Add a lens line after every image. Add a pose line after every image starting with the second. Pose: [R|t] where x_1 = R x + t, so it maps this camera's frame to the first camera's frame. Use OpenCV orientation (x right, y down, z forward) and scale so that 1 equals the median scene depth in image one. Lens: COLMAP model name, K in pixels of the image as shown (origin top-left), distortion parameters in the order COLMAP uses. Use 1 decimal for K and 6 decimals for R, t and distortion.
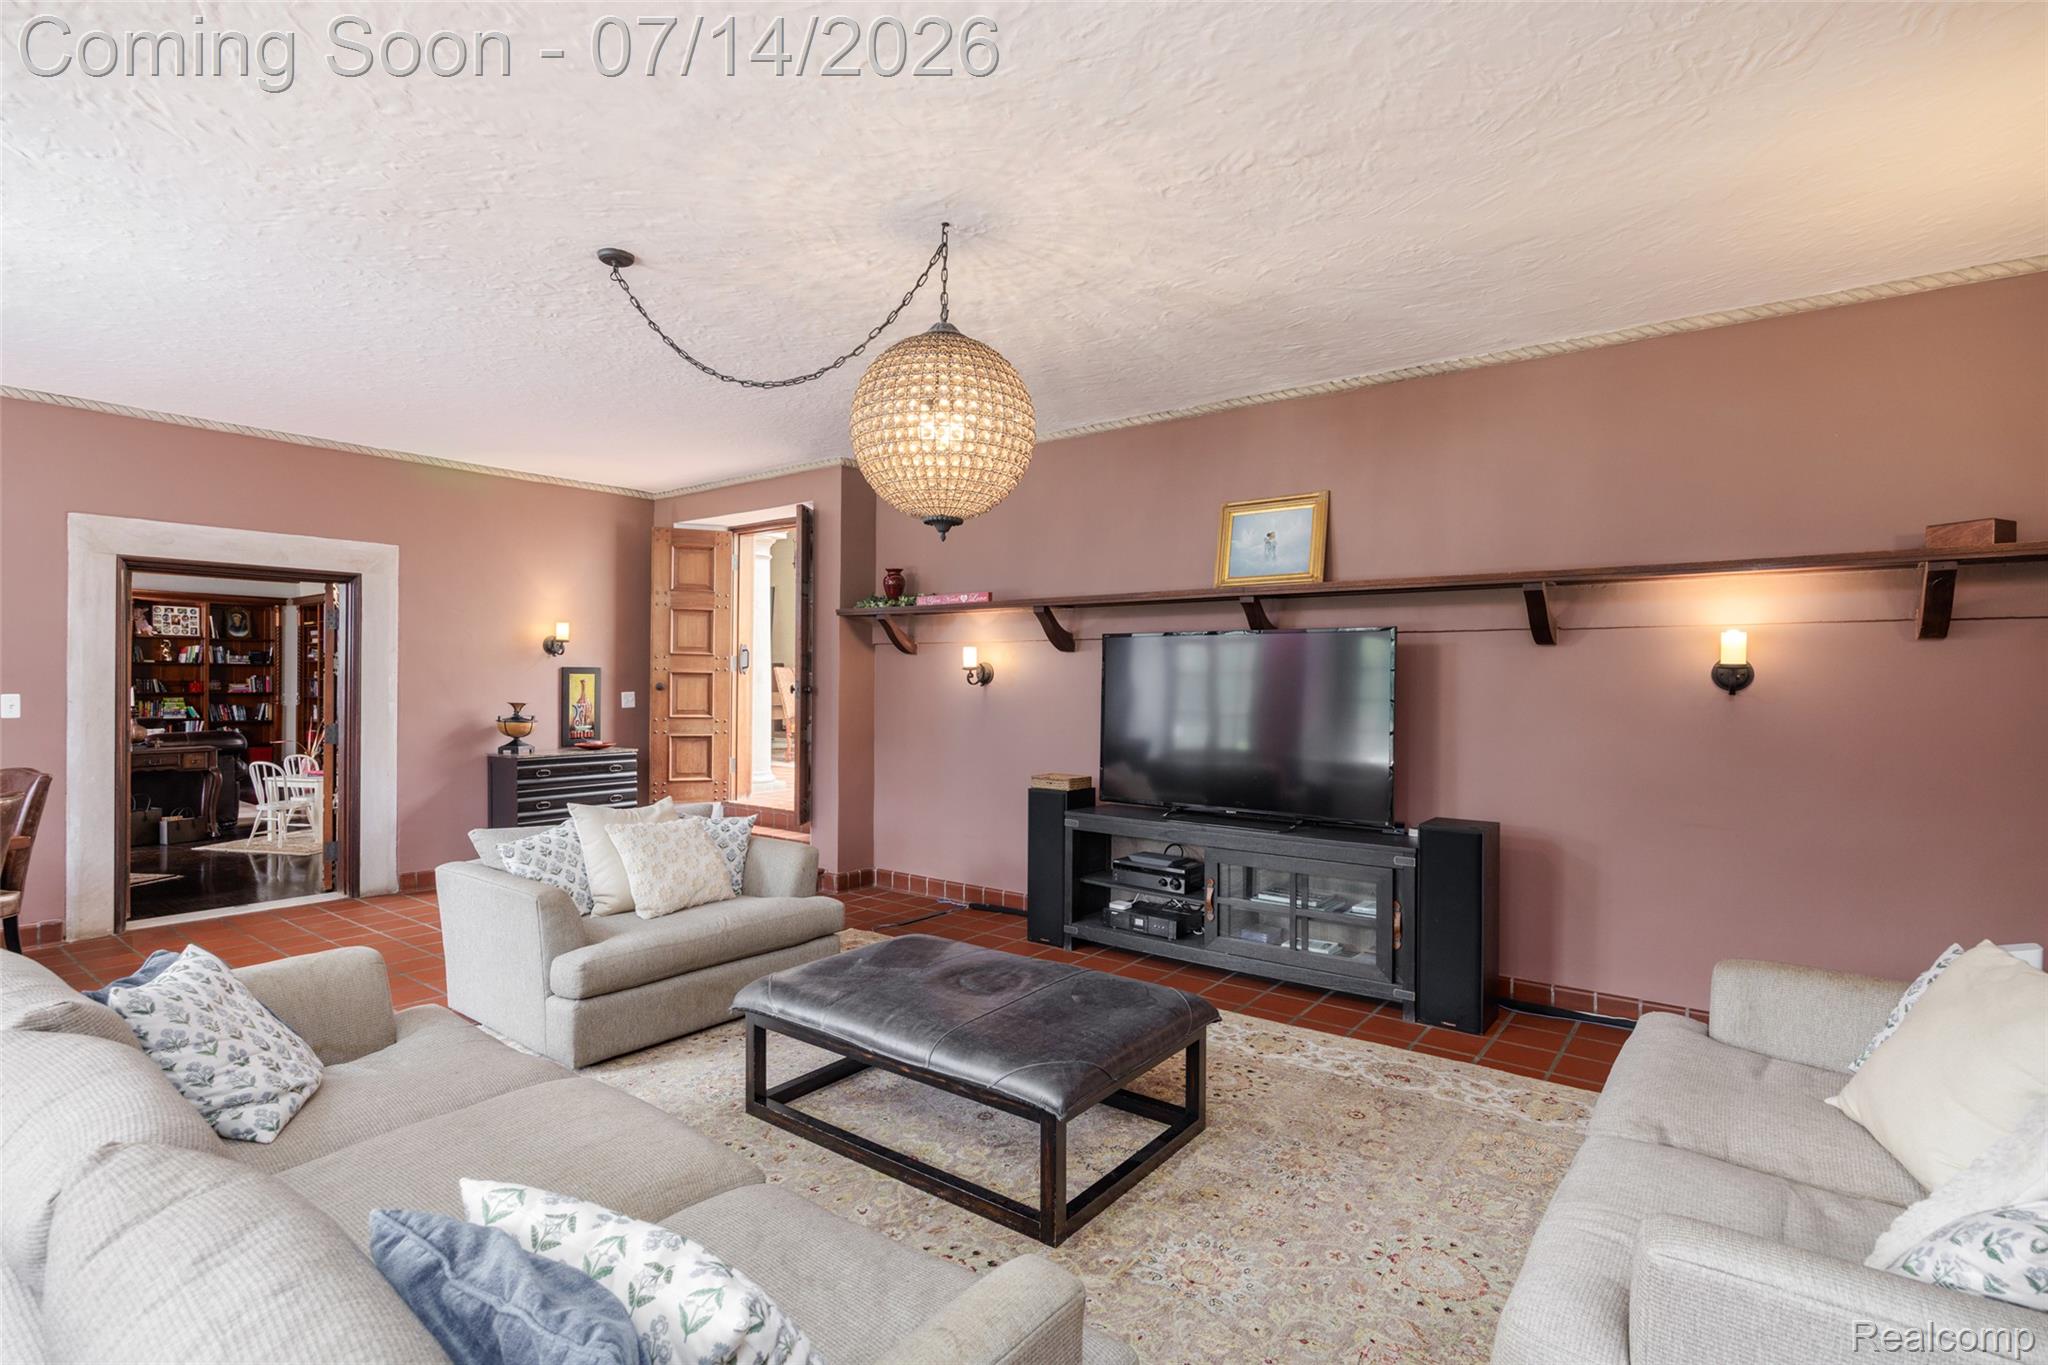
lens RADIAL K [[979.6, 0, 1025.2], [0, 979.6, 676.5], [0, 0, 1]] dist [-0.001238, -0.000034]
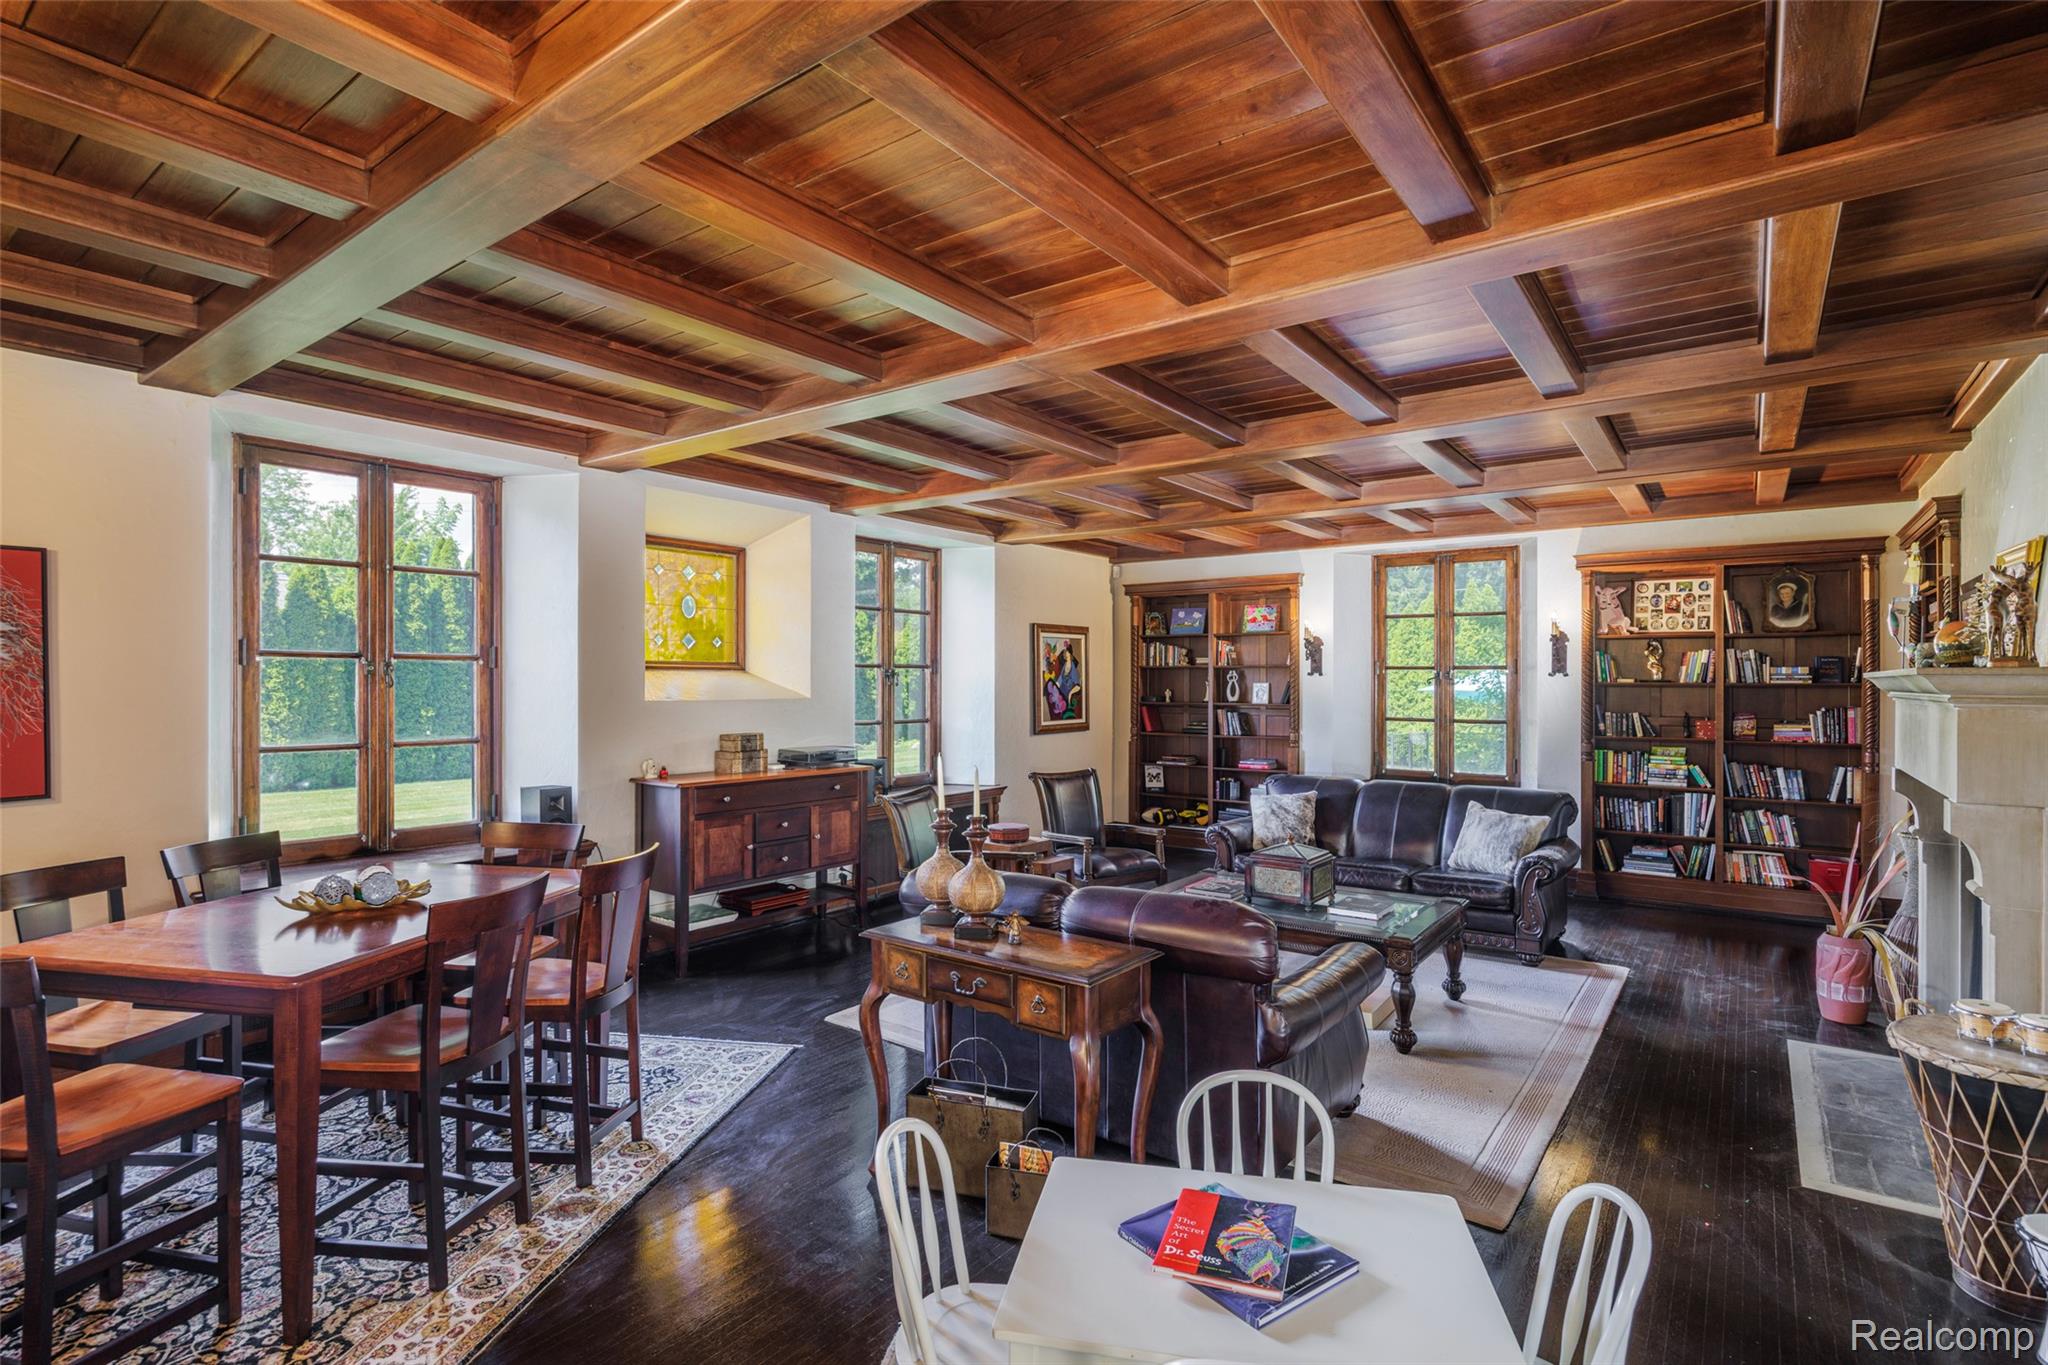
lens RADIAL K [[979.6, 0, 1025.6], [0, 979.6, 681.4], [0, 0, 1]] dist [-0.001238, -0.000034]
pose [[0.018930, -0.009320, -0.999777, -0.326827], [-0.002418, 0.999953, -0.009368, -0.008752], [0.999818, 0.002595, 0.018907, 0.619438]]
